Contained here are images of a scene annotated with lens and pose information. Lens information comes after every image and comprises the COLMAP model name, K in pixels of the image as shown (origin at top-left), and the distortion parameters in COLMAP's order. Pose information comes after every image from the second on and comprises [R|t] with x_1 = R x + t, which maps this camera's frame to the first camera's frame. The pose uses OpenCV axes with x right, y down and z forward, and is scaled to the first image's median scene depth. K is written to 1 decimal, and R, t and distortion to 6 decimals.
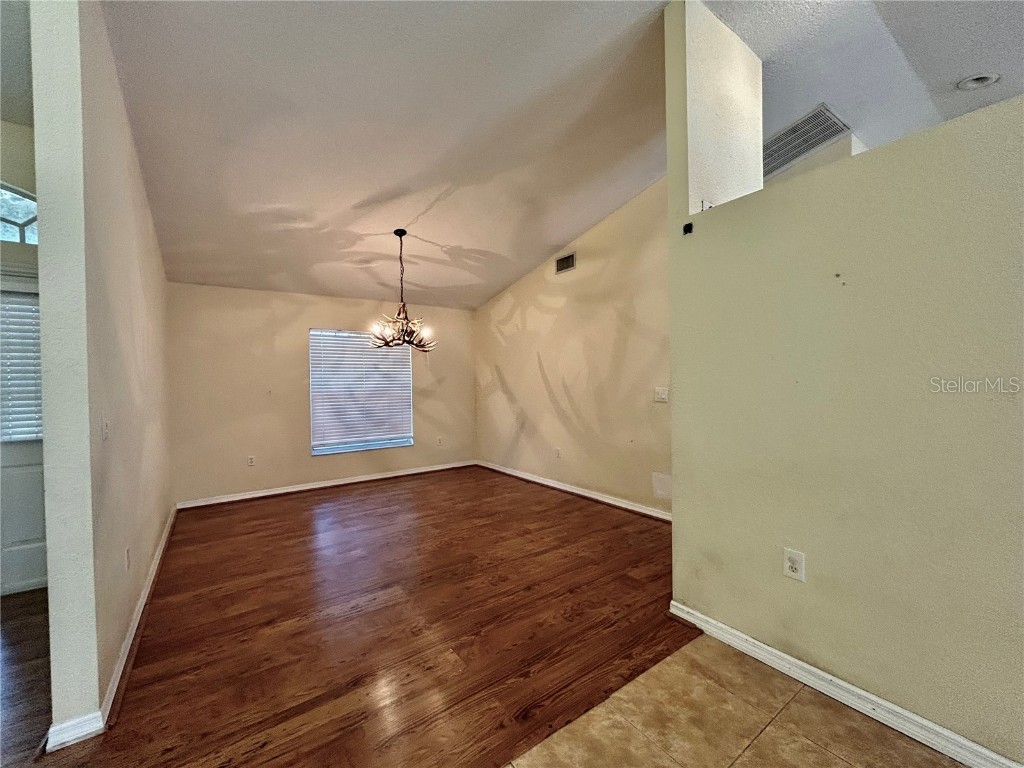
lens RADIAL K [[416.2, 0, 511.7], [0, 416.2, 383.3], [0, 0, 1]] dist [-0.000111, 0.001082]
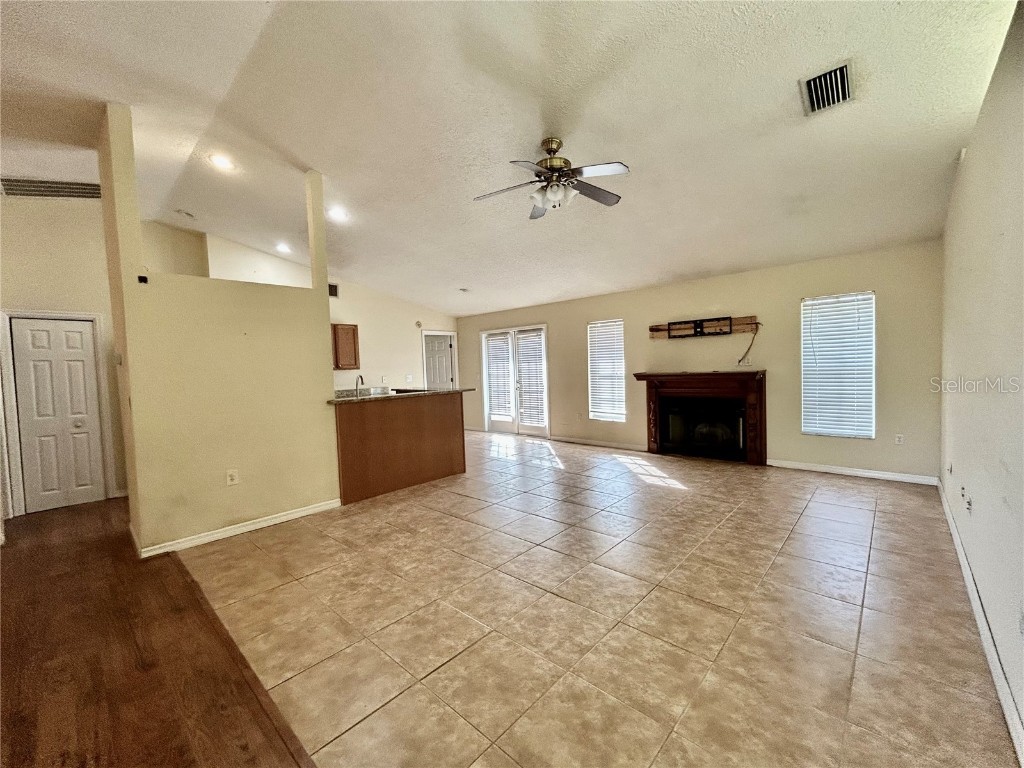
lens RADIAL K [[416.2, 0, 511.8], [0, 416.2, 385.2], [0, 0, 1]] dist [-0.000111, 0.001082]
pose [[-0.205299, -0.021863, 0.978455, -0.603887], [0.045037, 0.998480, 0.031760, 0.000260], [-0.977662, 0.050587, -0.204003, 0.038413]]
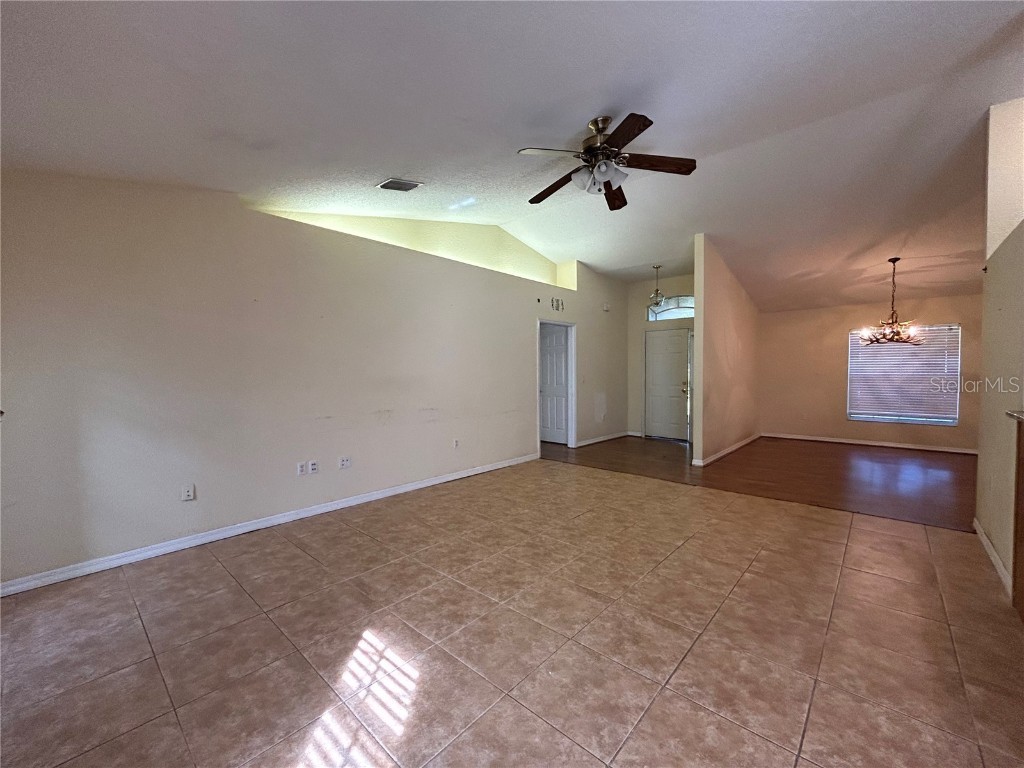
lens RADIAL K [[416.2, 0, 510.7], [0, 416.2, 386.4], [0, 0, 1]] dist [-0.000111, 0.001082]
pose [[0.216462, 0.050244, -0.974997, 0.746412], [-0.002804, 0.998703, 0.050843, -0.010526], [0.976287, -0.008272, 0.216322, -0.487642]]
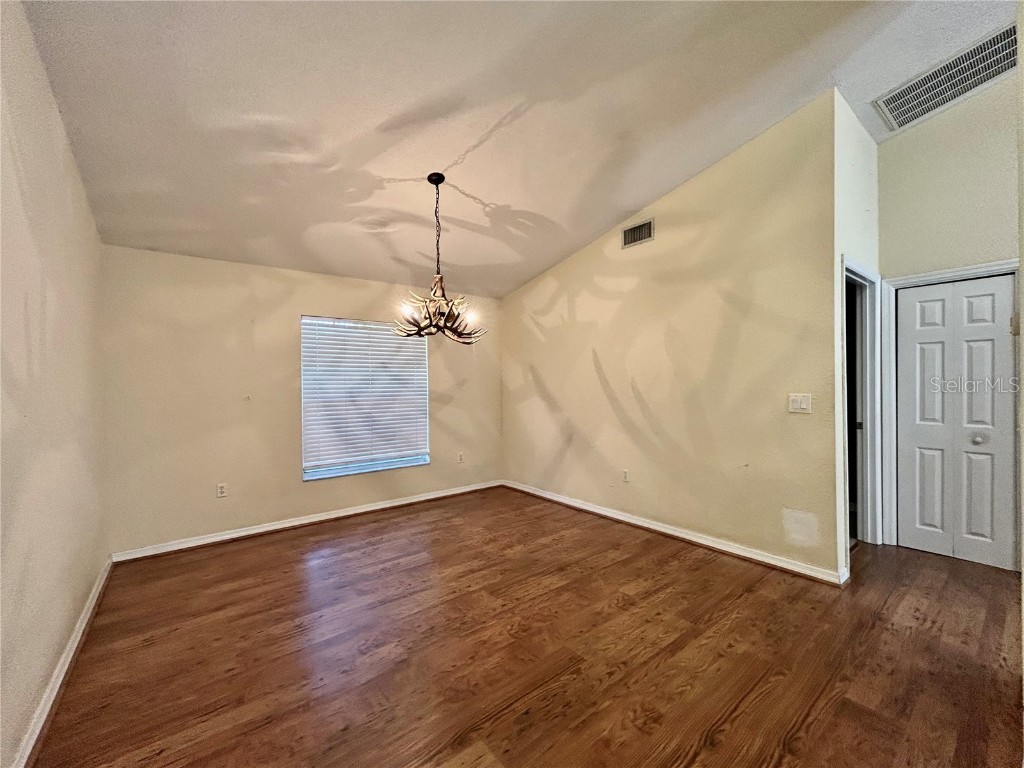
lens RADIAL K [[416.2, 0, 511.7], [0, 416.2, 382.8], [0, 0, 1]] dist [-0.000111, 0.001082]
pose [[0.998872, 0.003146, 0.047388, -0.154868], [-0.002721, 0.999956, -0.009030, -0.000902], [-0.047414, 0.008891, 0.998836, 0.249822]]
